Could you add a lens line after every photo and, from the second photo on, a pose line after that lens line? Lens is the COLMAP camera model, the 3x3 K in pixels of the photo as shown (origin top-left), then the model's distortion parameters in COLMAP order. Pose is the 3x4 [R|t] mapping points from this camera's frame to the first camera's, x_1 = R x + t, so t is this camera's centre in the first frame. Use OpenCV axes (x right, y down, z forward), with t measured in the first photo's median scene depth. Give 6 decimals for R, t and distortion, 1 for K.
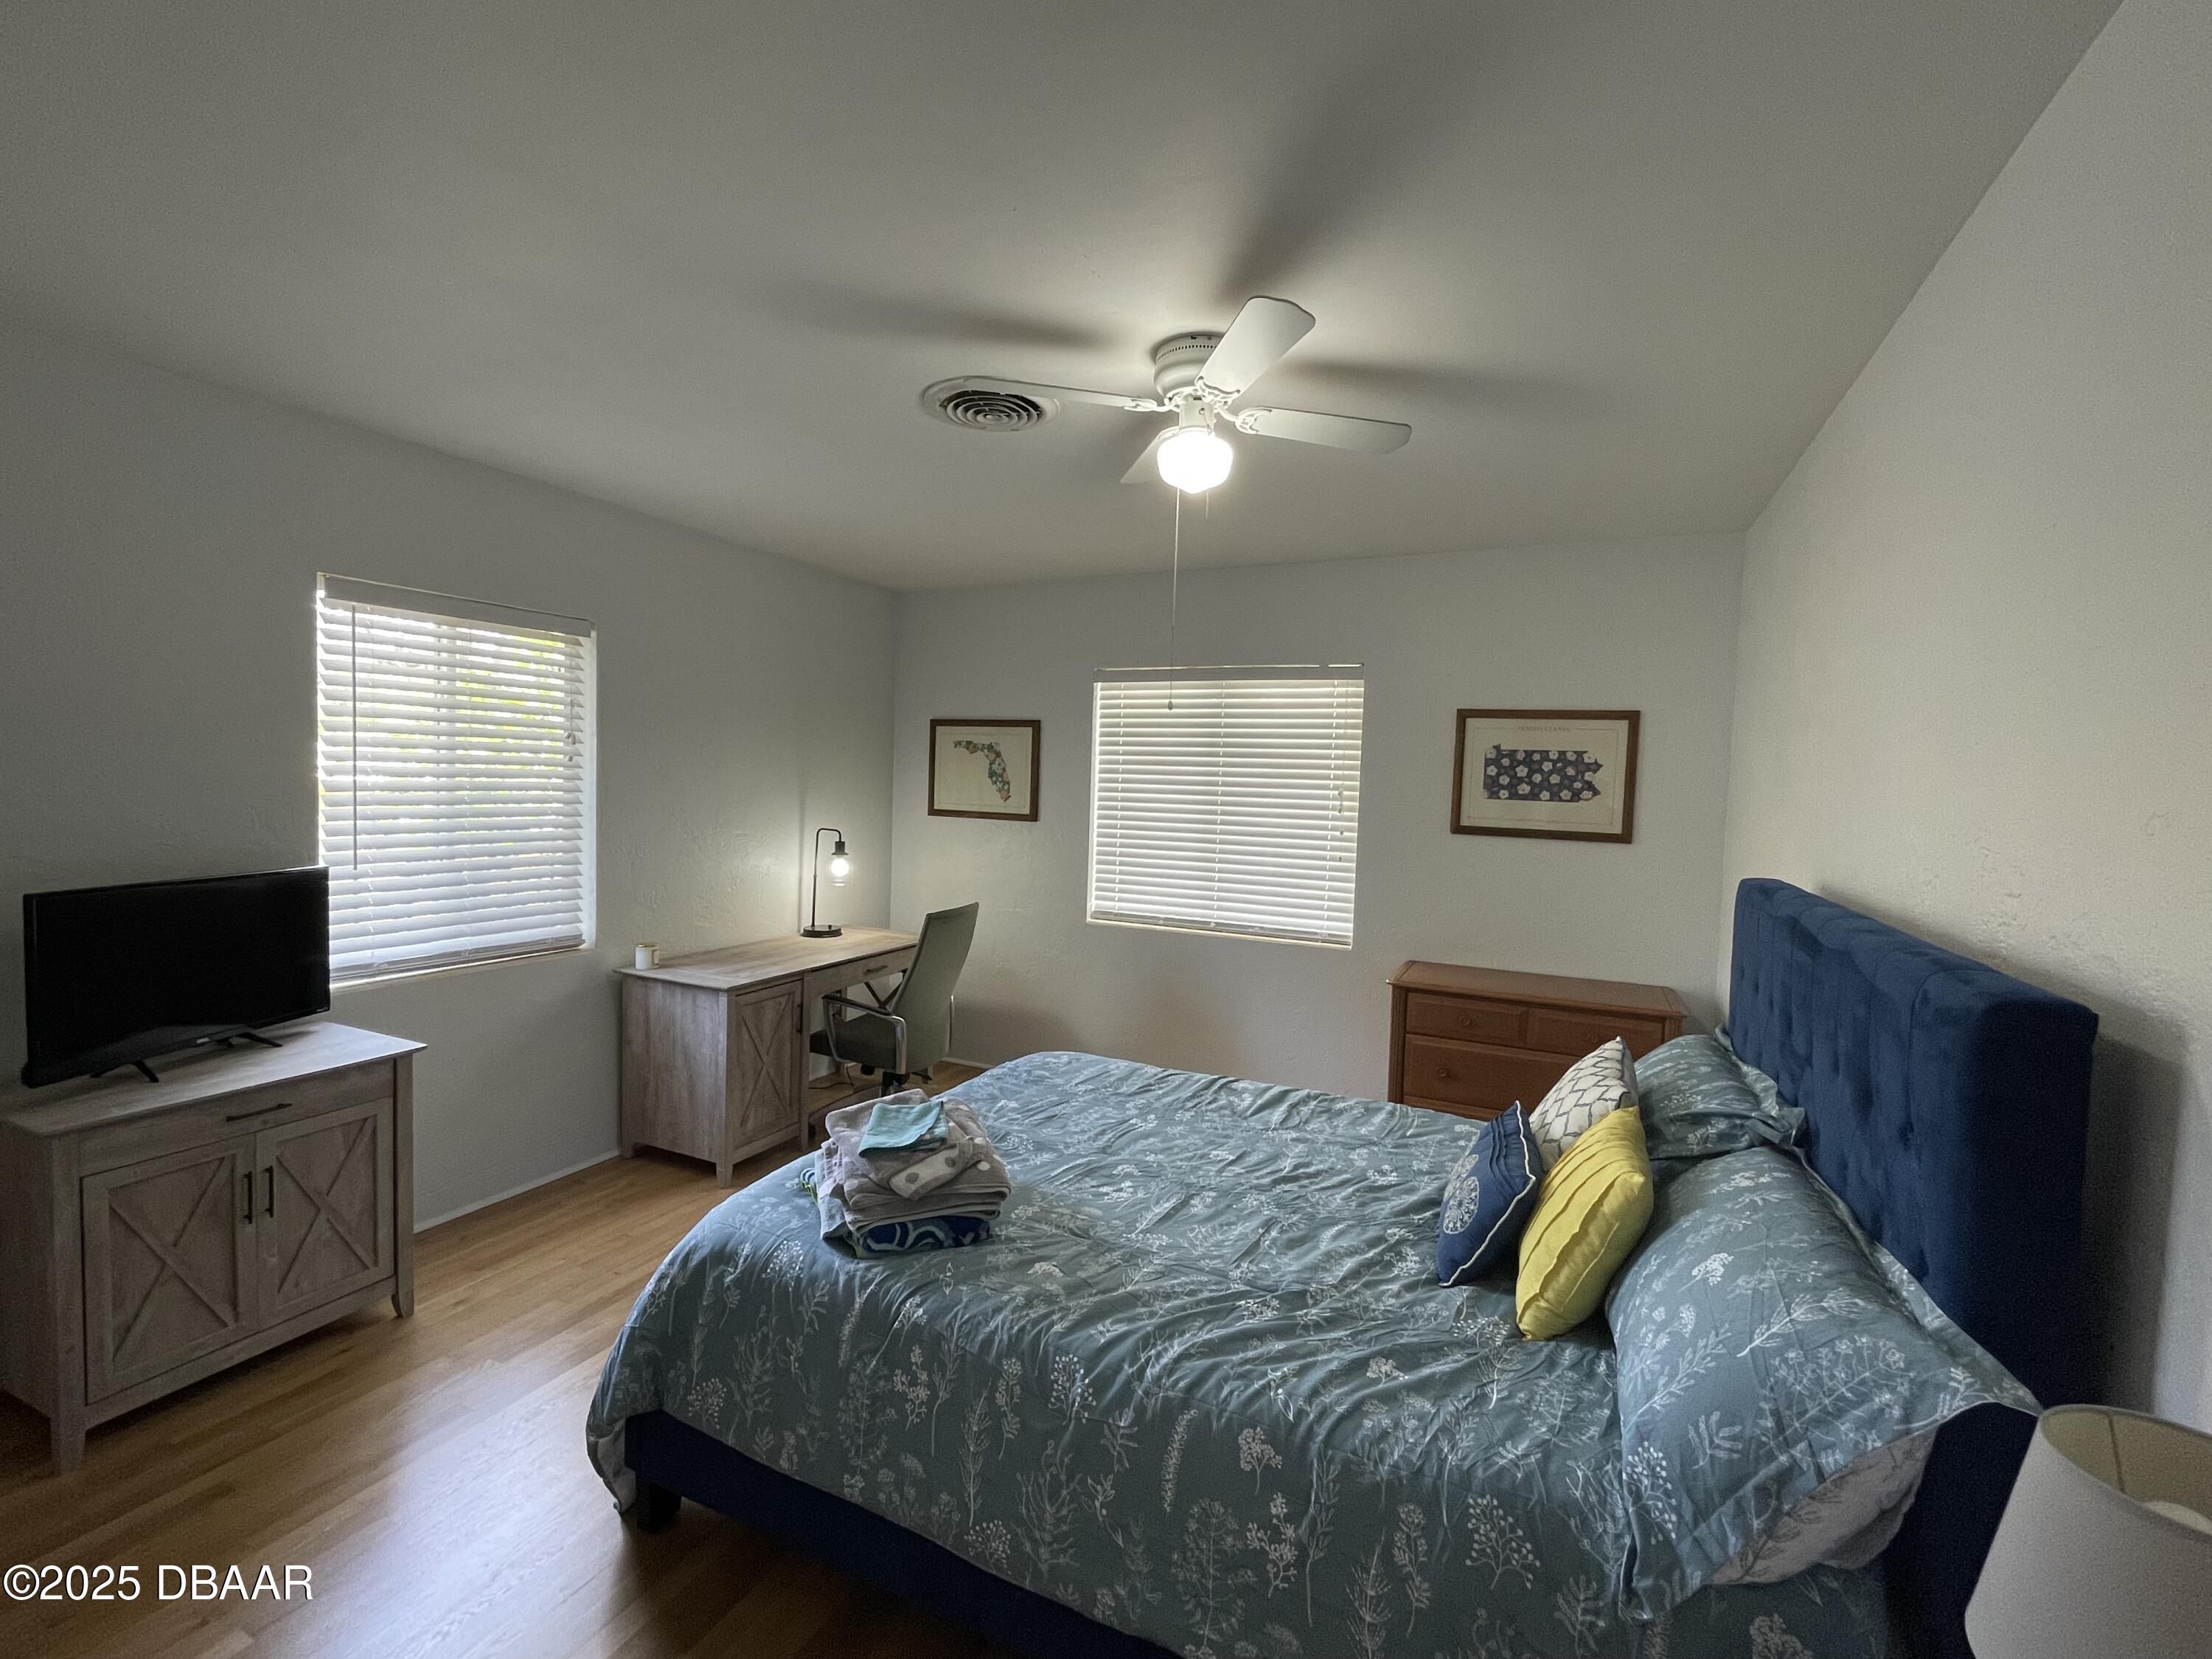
lens RADIAL K [[960.3, 0, 1106.4], [0, 960.3, 828.8], [0, 0, 1]] dist [-0.003720, -0.000092]
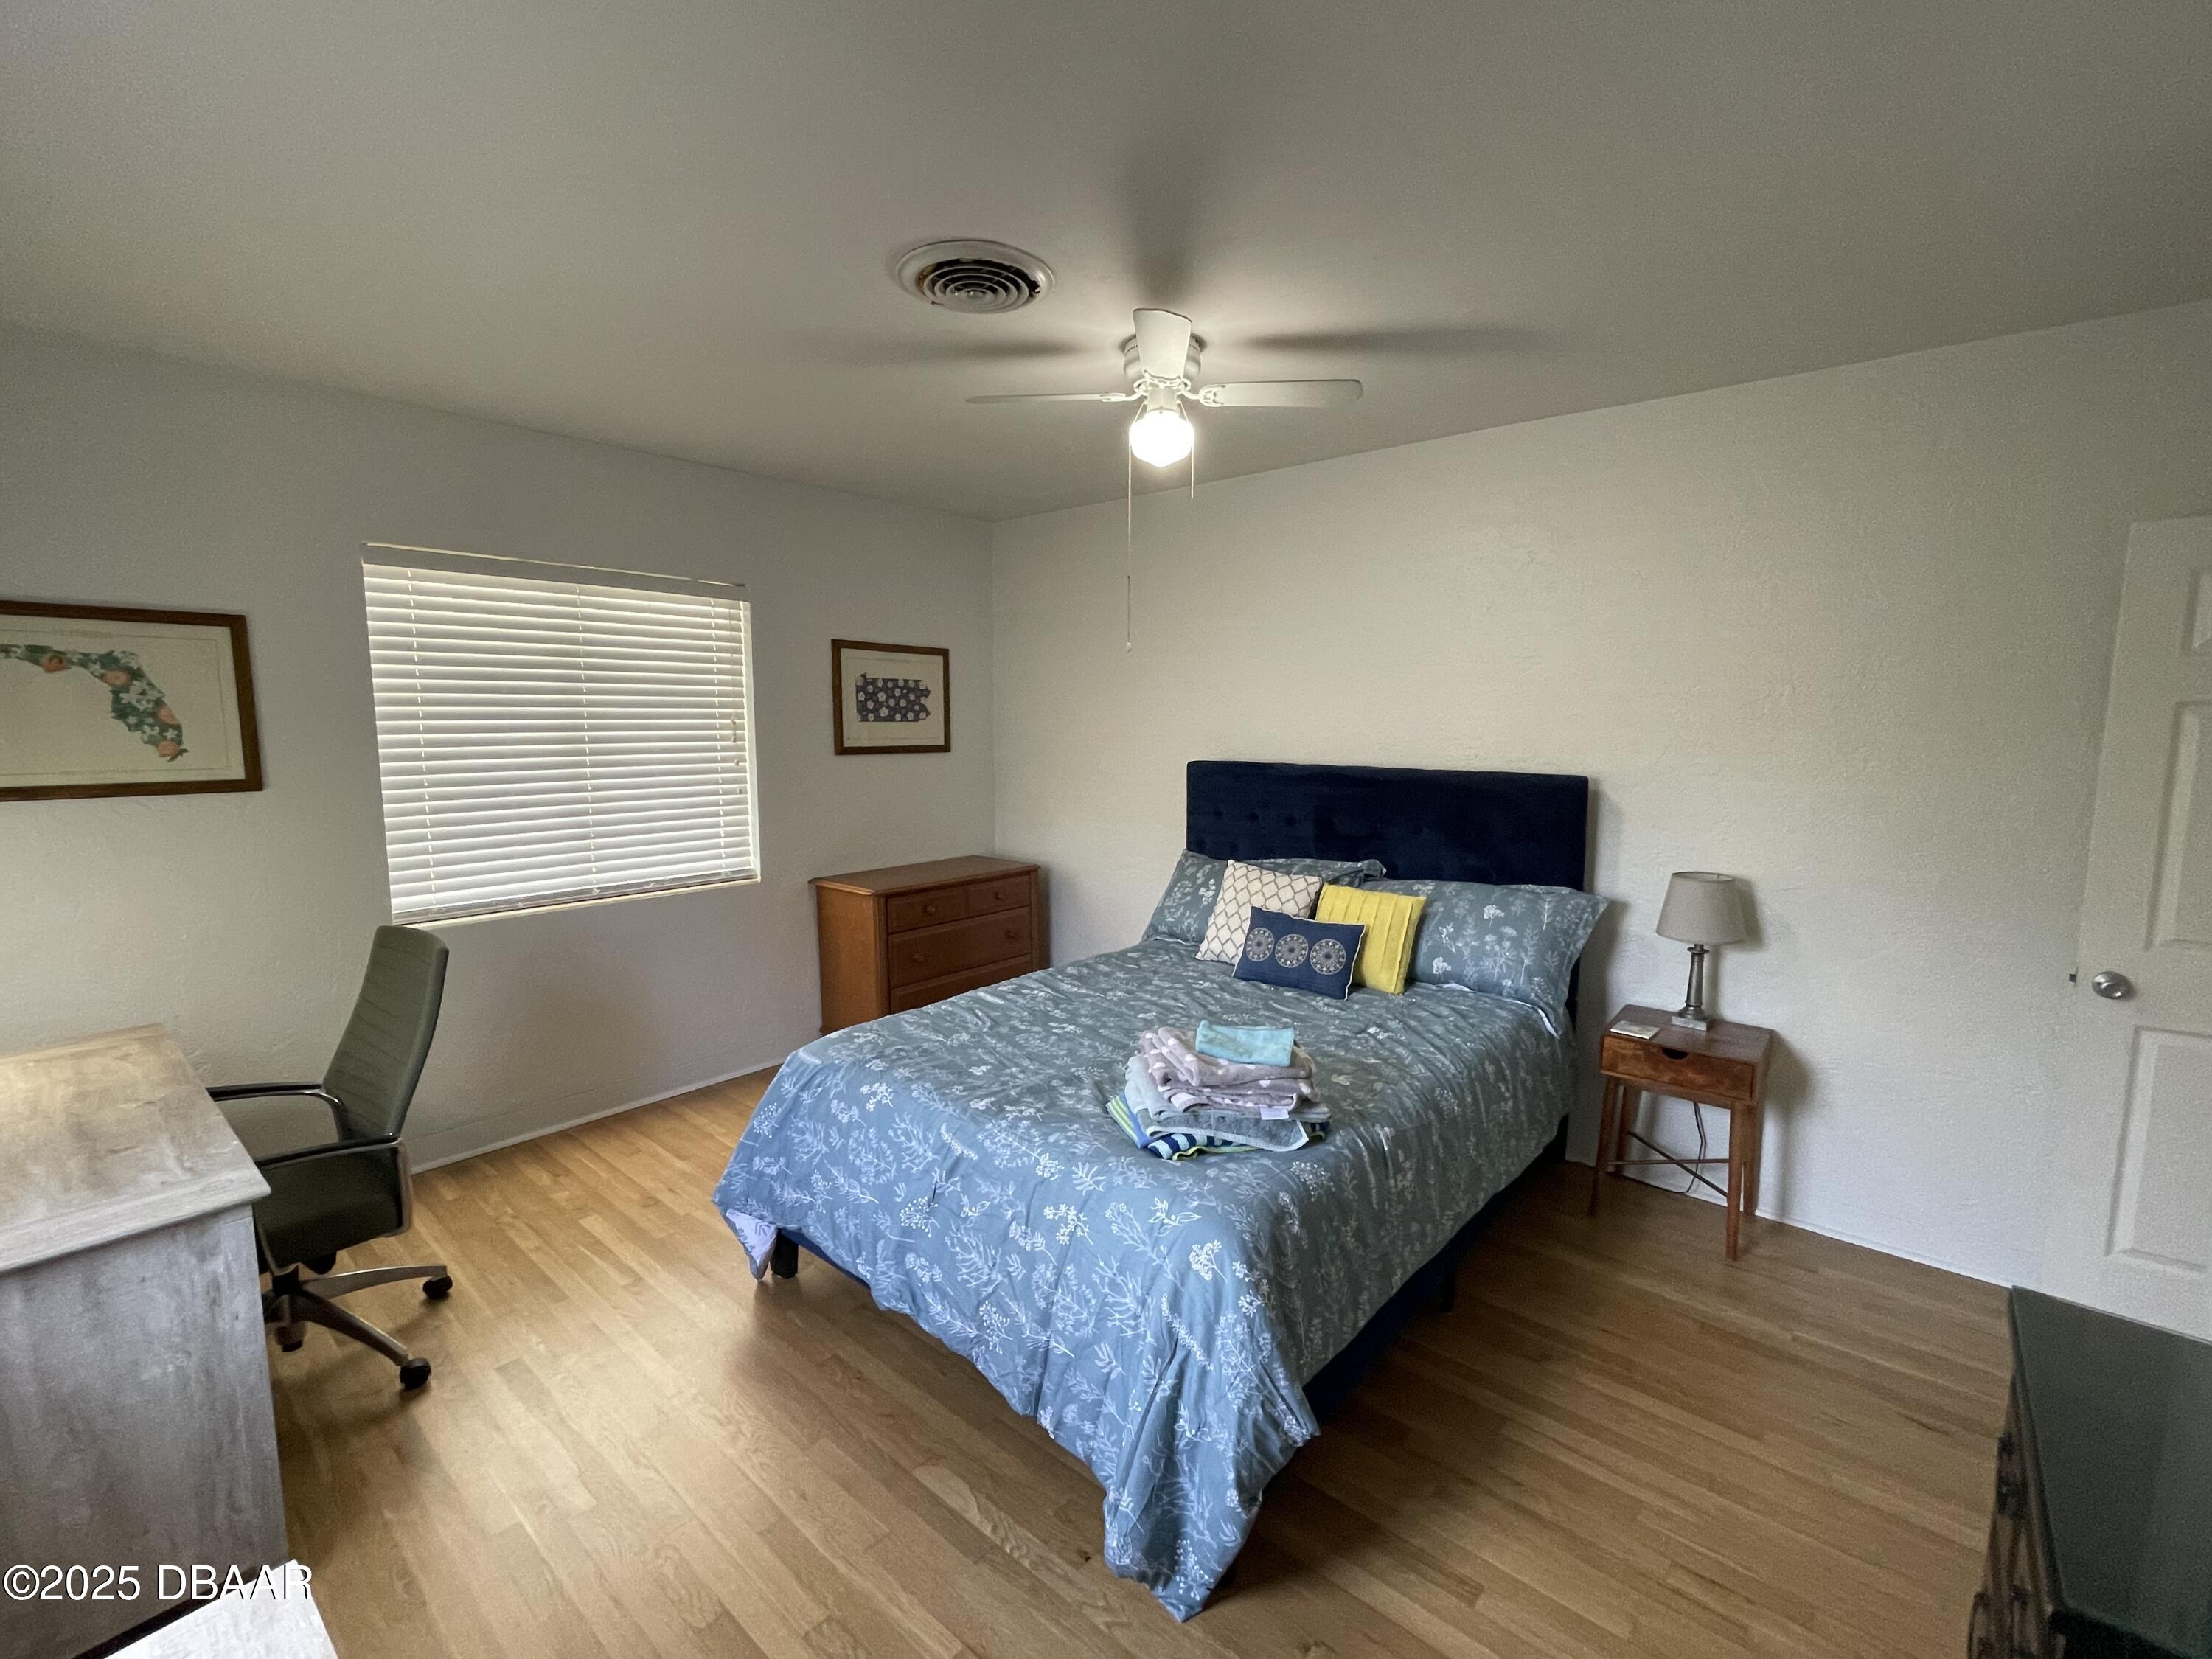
lens RADIAL K [[960.3, 0, 1104.8], [0, 960.3, 828.9], [0, 0, 1]] dist [-0.003720, -0.000092]
pose [[0.260779, -0.142643, 0.954802, -0.635616], [0.059069, 0.989528, 0.131697, -0.039254], [-0.963590, 0.022055, 0.266474, 0.437893]]
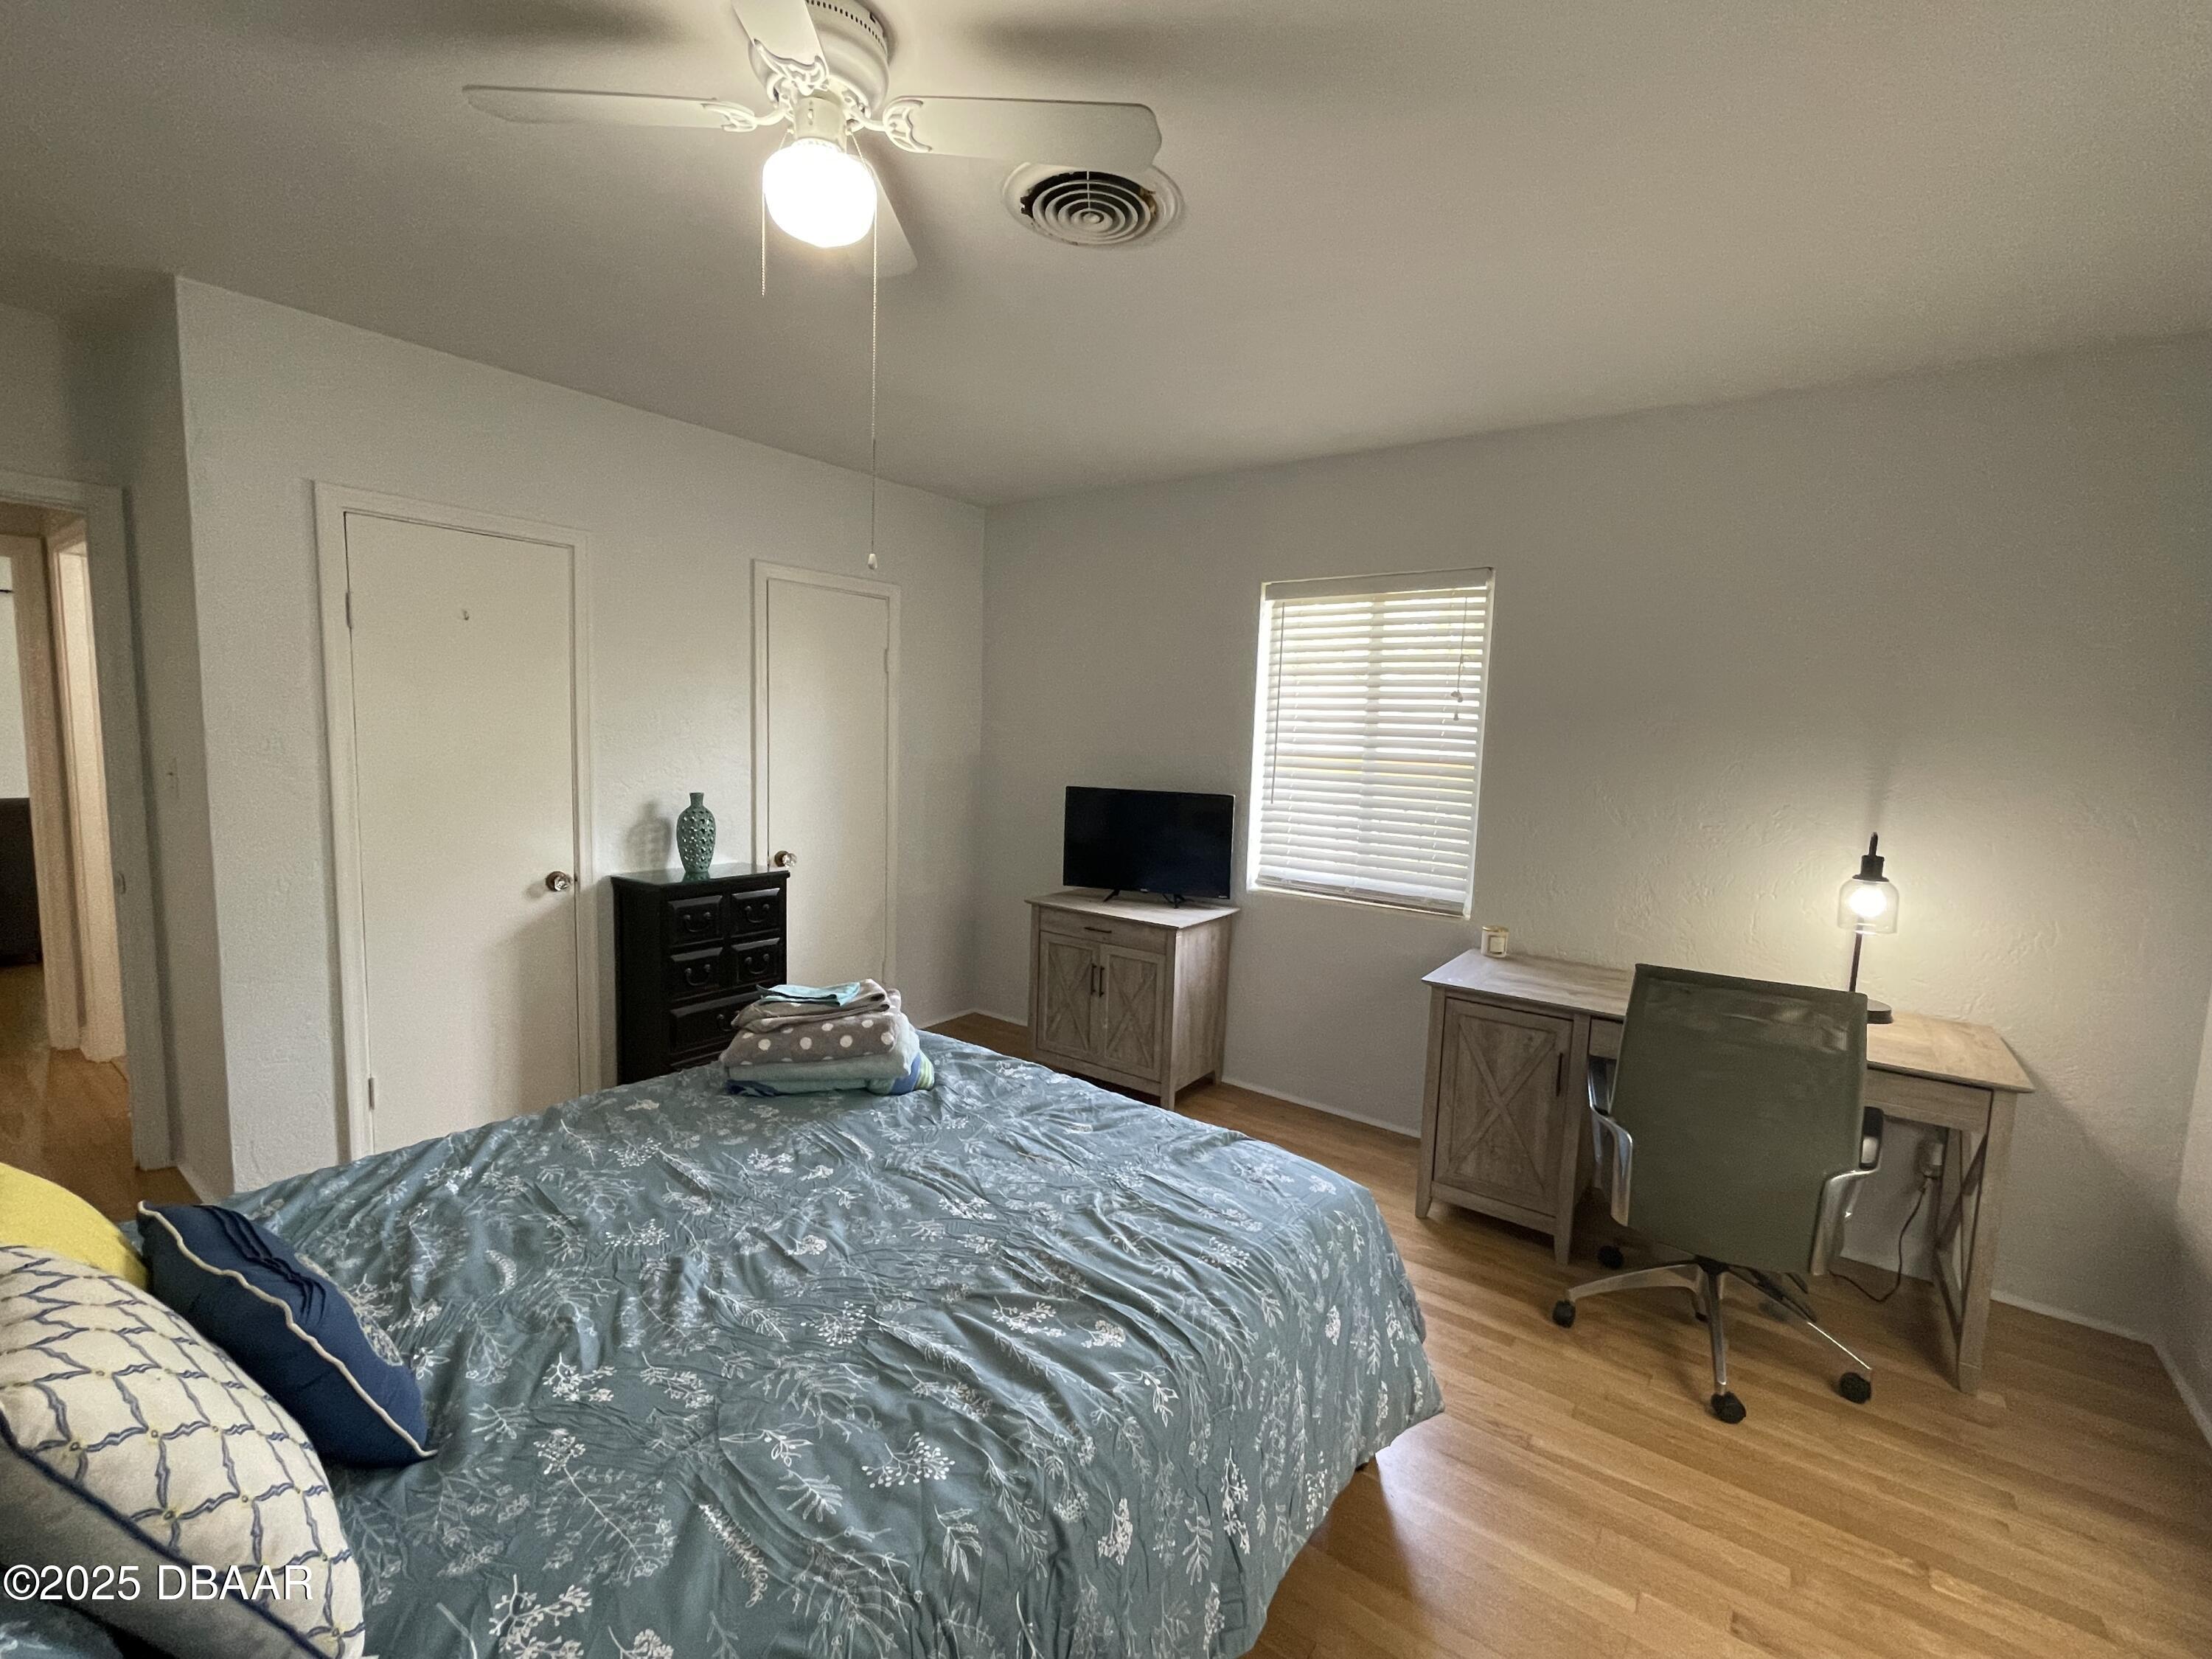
lens RADIAL K [[960.3, 0, 1101.8], [0, 960.3, 828.2], [0, 0, 1]] dist [-0.003720, -0.000092]
pose [[-0.192593, 0.064638, -0.979147, 0.426094], [-0.096423, 0.991753, 0.084436, -0.008555], [0.976530, 0.110674, -0.184772, 0.782261]]
